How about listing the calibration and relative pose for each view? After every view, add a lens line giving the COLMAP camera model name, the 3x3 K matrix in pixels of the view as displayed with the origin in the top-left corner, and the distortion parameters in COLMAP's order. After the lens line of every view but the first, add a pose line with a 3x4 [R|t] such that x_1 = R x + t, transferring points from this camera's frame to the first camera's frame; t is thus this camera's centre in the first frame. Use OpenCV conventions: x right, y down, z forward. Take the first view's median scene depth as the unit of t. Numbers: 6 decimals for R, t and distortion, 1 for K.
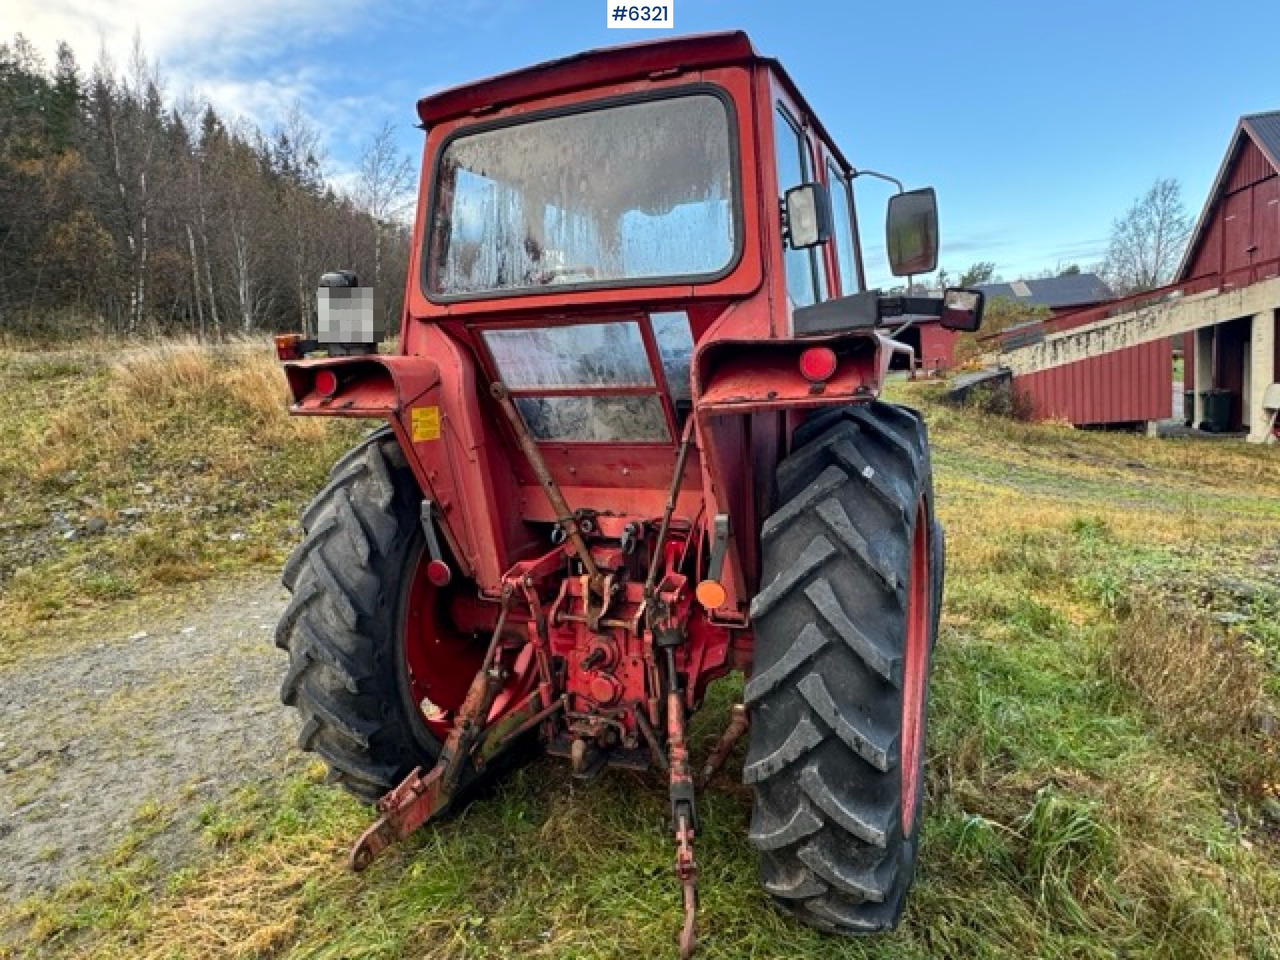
lens RADIAL K [[1010.2, 0, 640.0], [0, 1010.2, 480.0], [0, 0, 1]] dist [-0.001622, -0.001630]
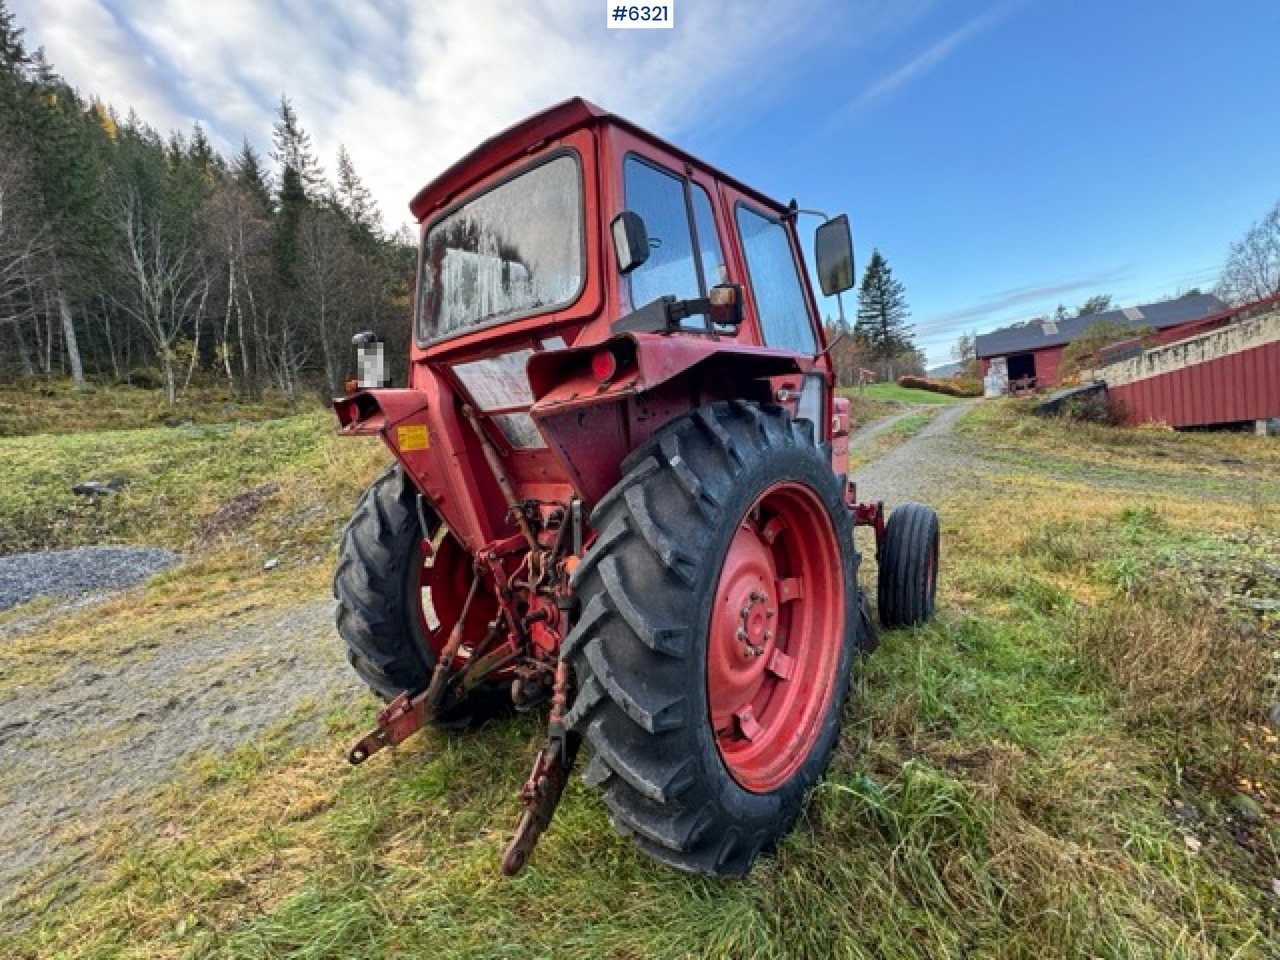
lens RADIAL K [[687.9, 0, 640.0], [0, 687.9, 480.0], [0, 0, 1]] dist [-0.002178, -0.001553]
pose [[0.939184, -0.022446, -0.342681, 0.274542], [0.017146, 0.999682, -0.018487, 0.016425], [0.342987, 0.011487, 0.939270, 0.165415]]
